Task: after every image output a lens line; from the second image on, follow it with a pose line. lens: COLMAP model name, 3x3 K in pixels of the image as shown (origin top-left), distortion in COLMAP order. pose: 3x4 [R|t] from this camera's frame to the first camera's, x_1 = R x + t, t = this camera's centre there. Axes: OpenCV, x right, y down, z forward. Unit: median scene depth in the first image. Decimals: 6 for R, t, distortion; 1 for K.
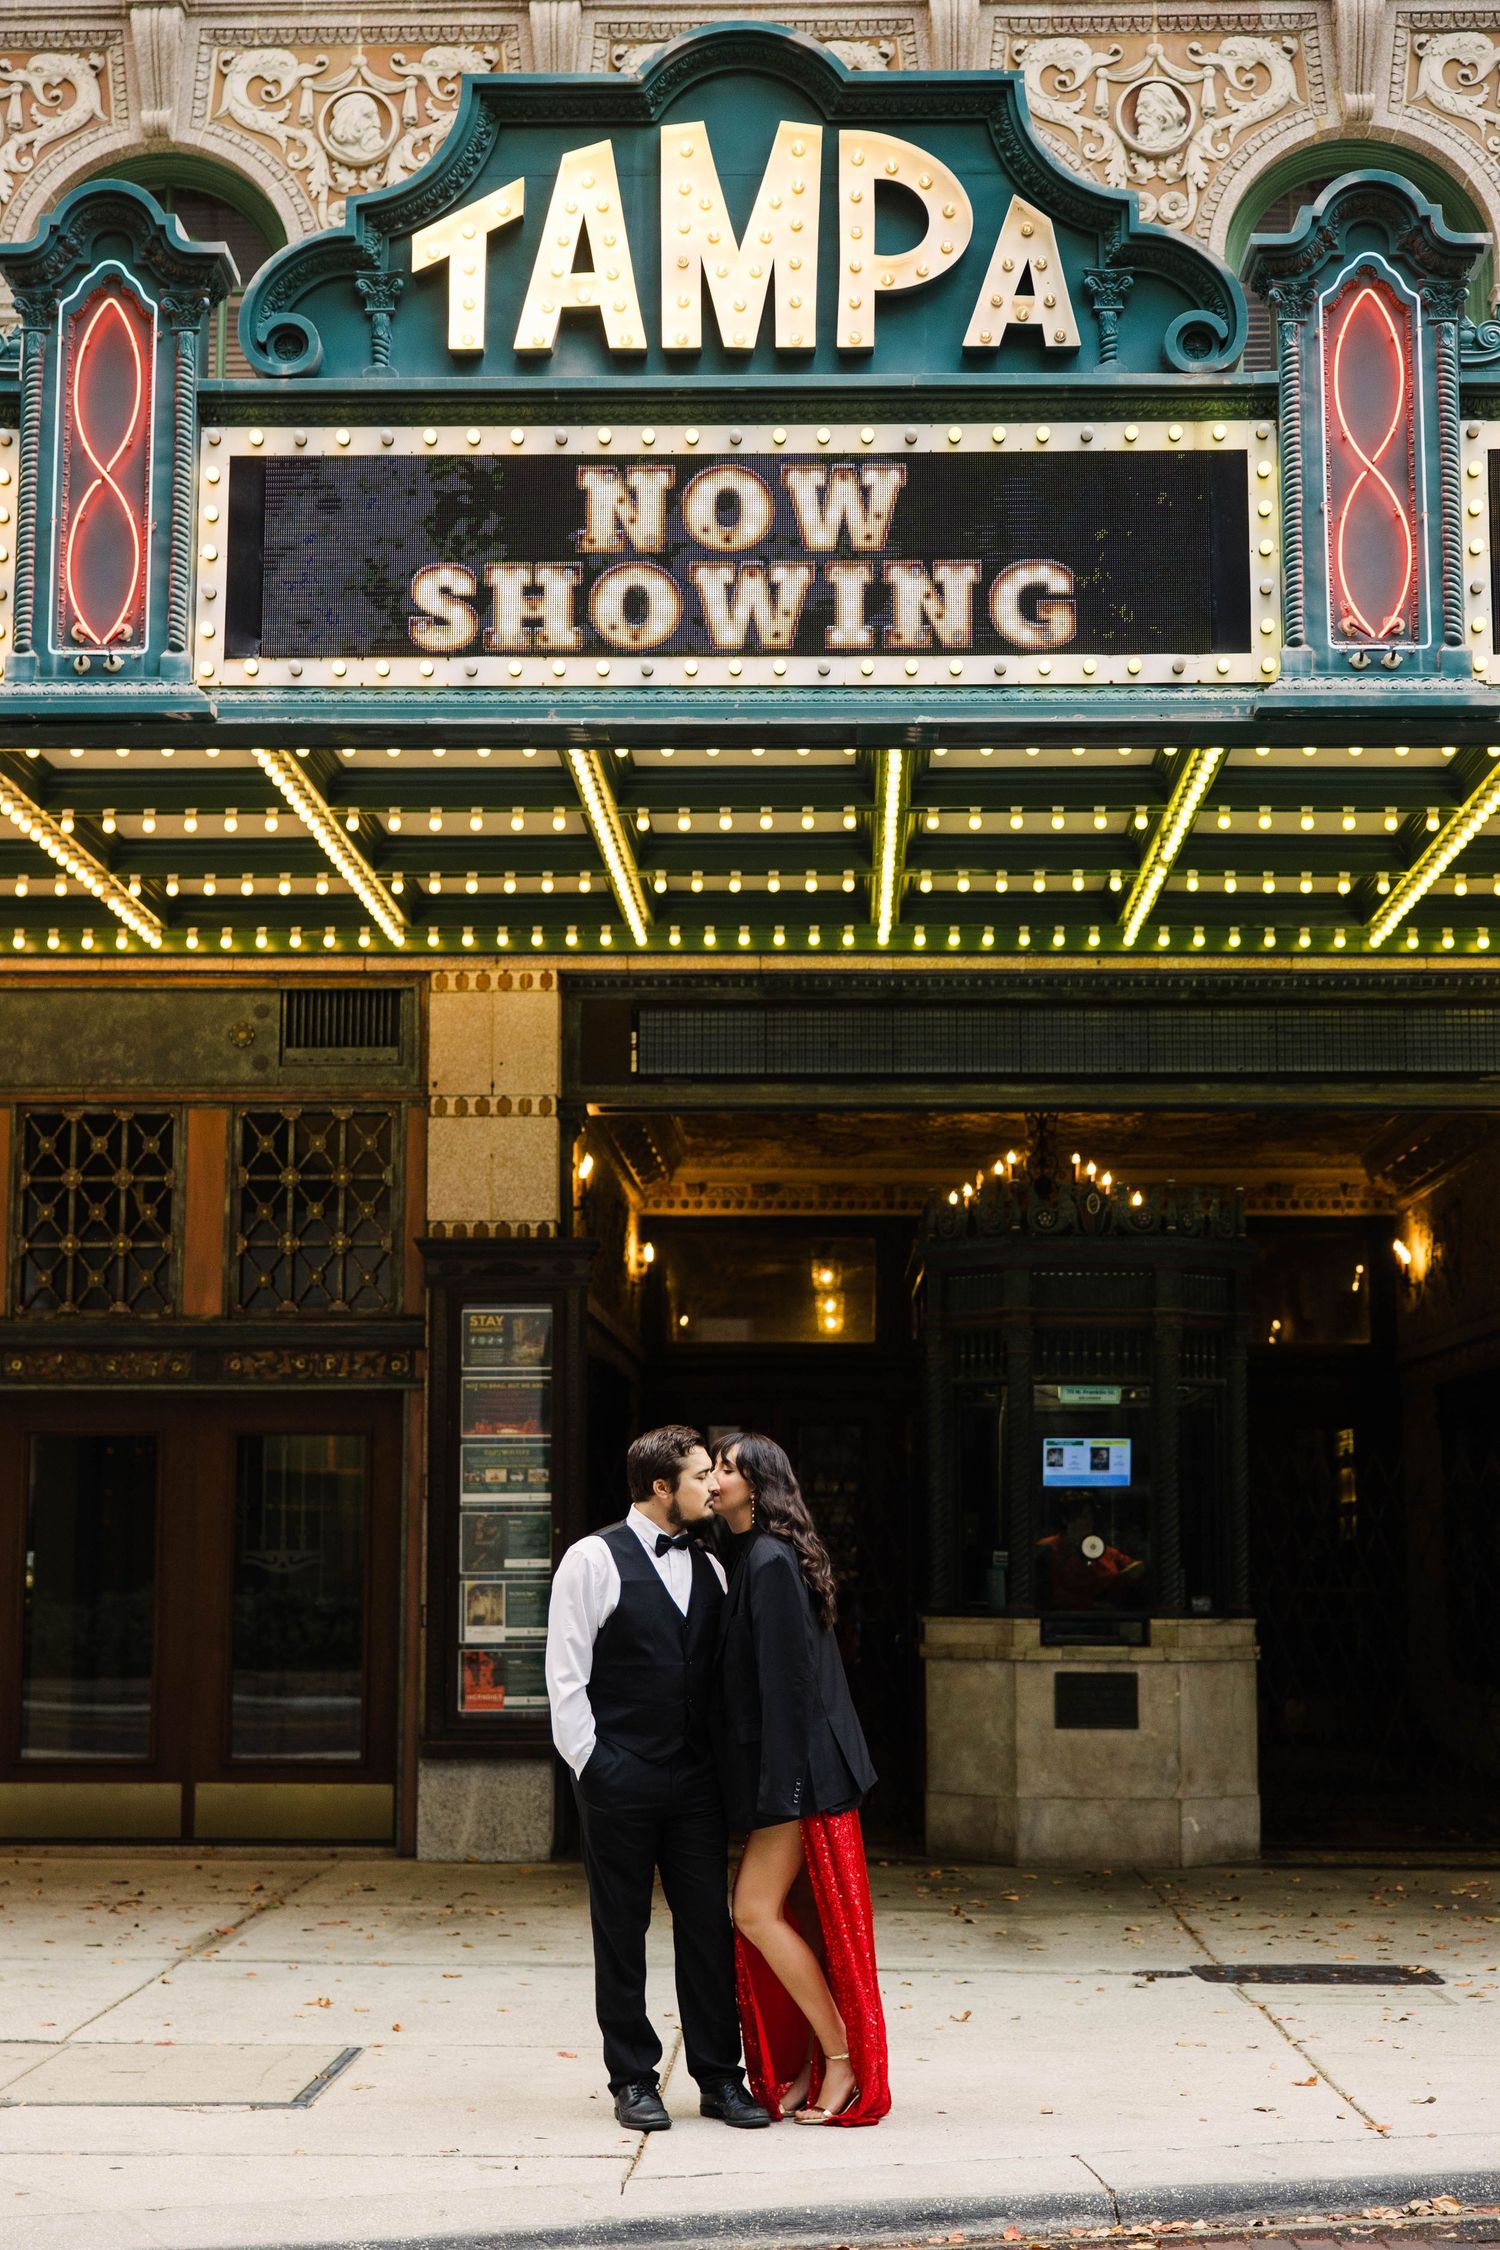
lens RADIAL K [[3327.5, 0, 750.0], [0, 3327.5, 1125.0], [0, 0, 1]] dist [0.018784, -0.025031]
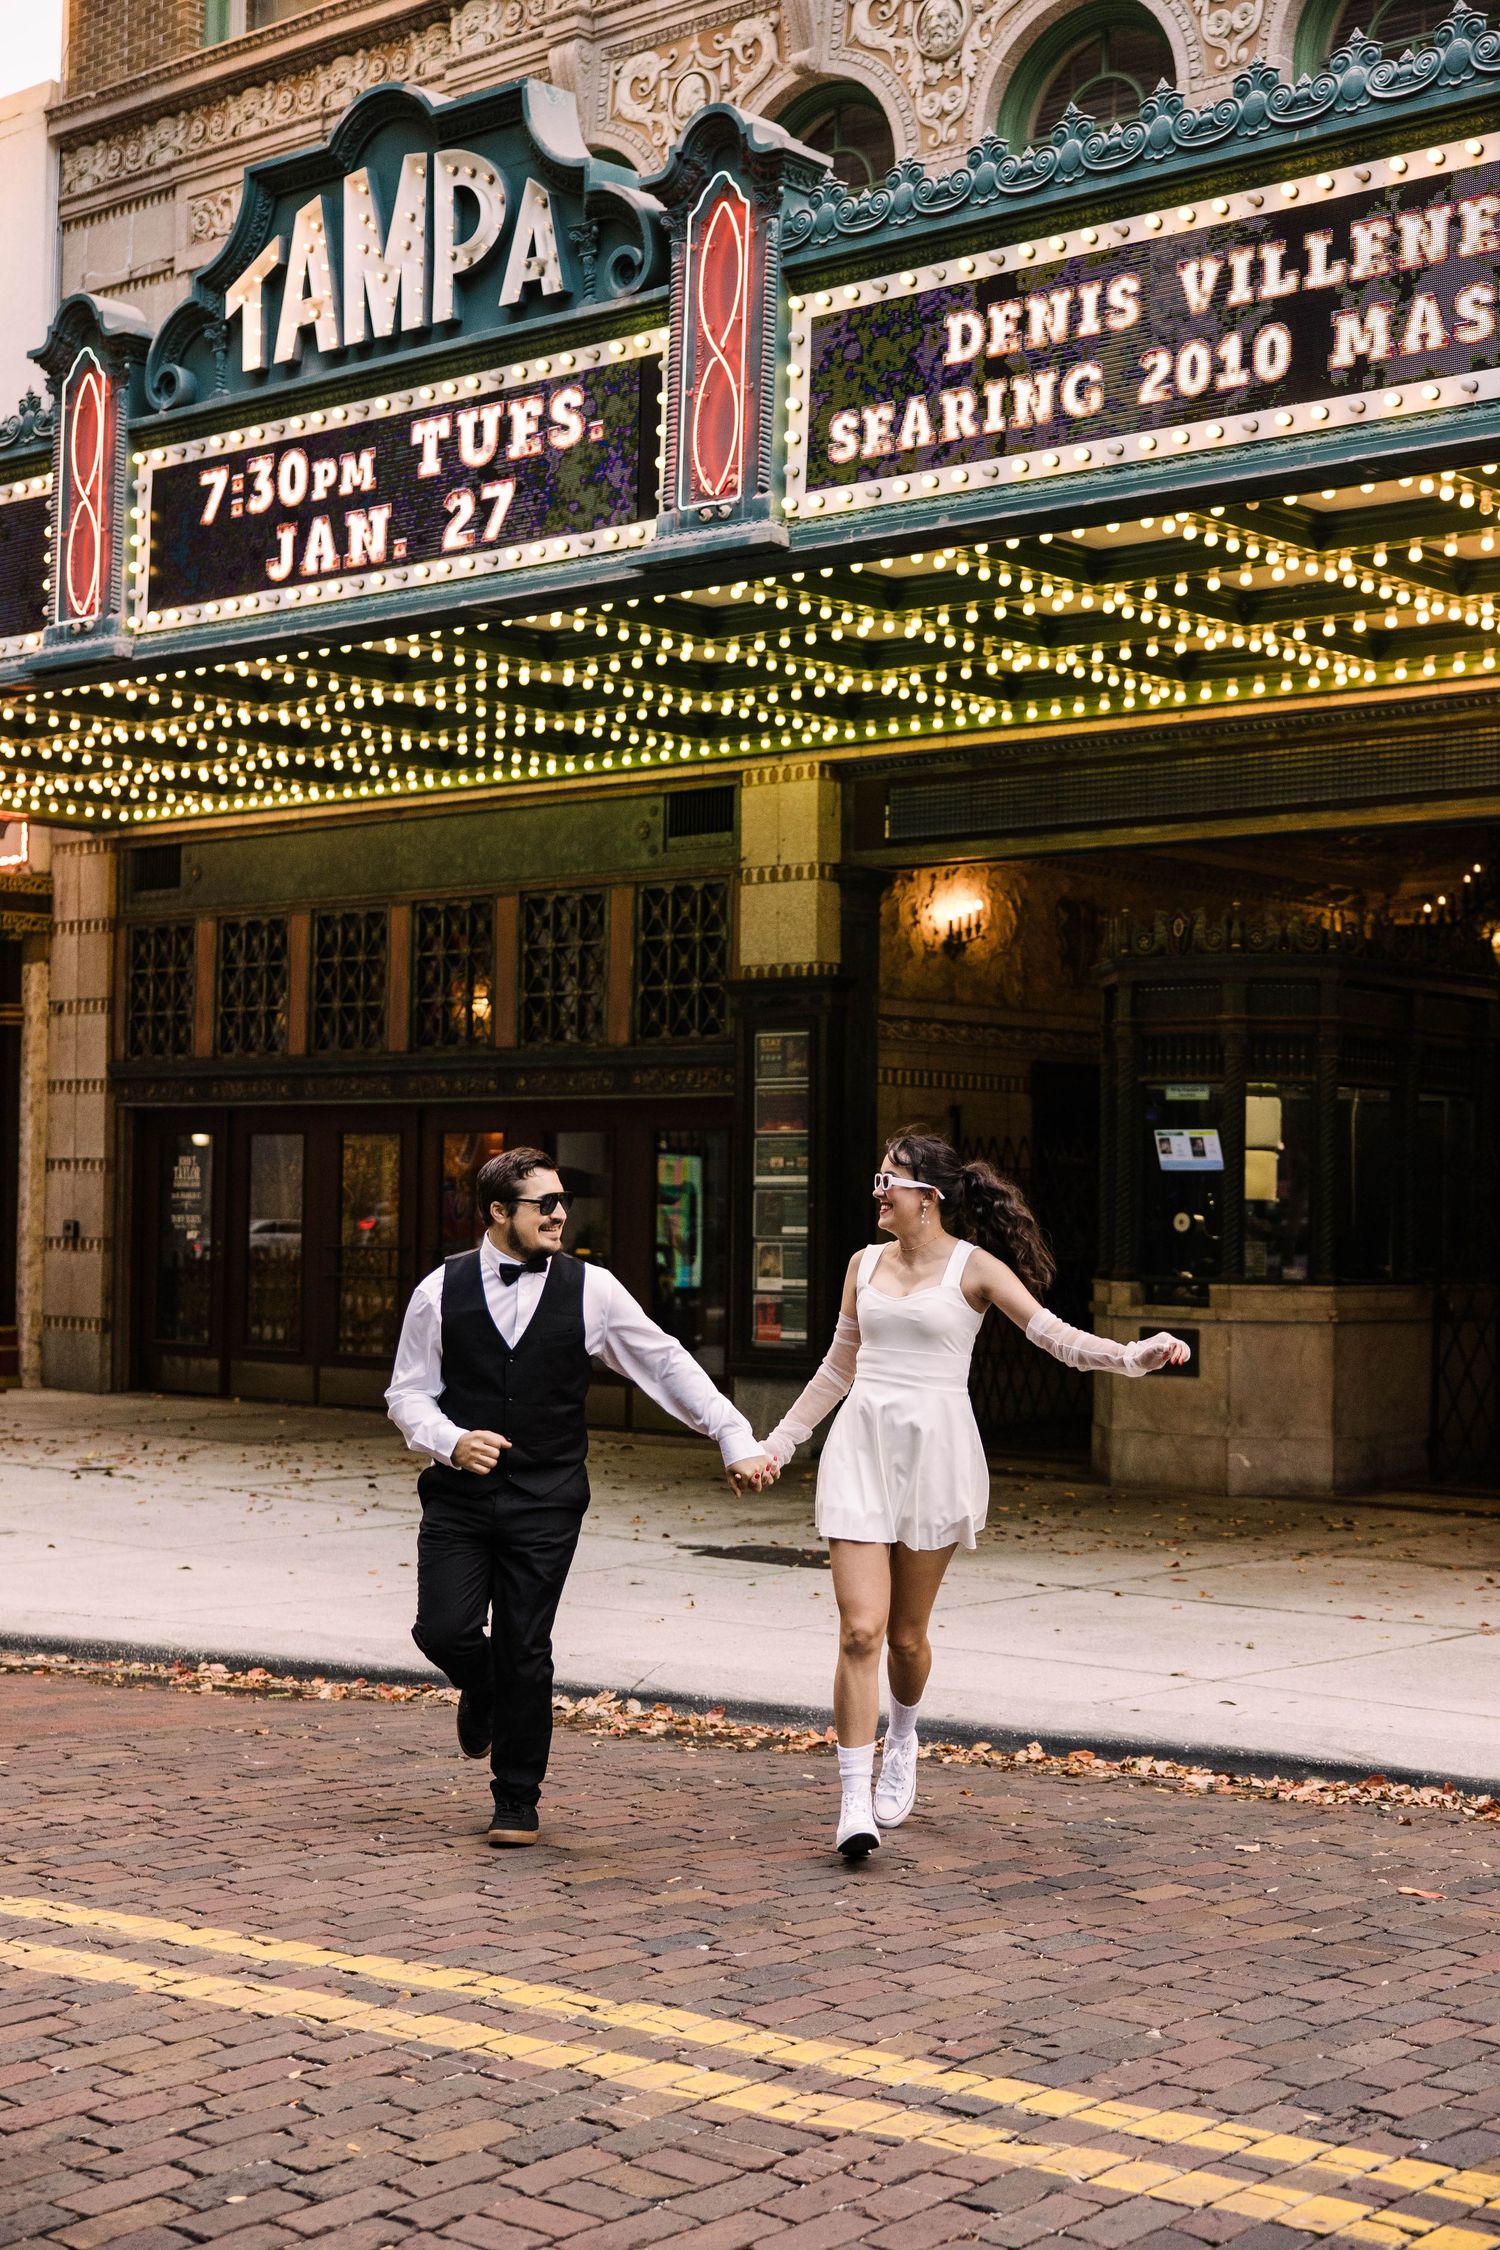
lens RADIAL K [[3099.0, 0, 750.0], [0, 3099.0, 1125.0], [0, 0, 1]] dist [0.009778, 0.000014]
pose [[0.770571, -0.008834, -0.637293, 0.681186], [0.072454, 0.994636, 0.073819, 0.001614], [0.633222, -0.103057, 0.767078, 0.074033]]
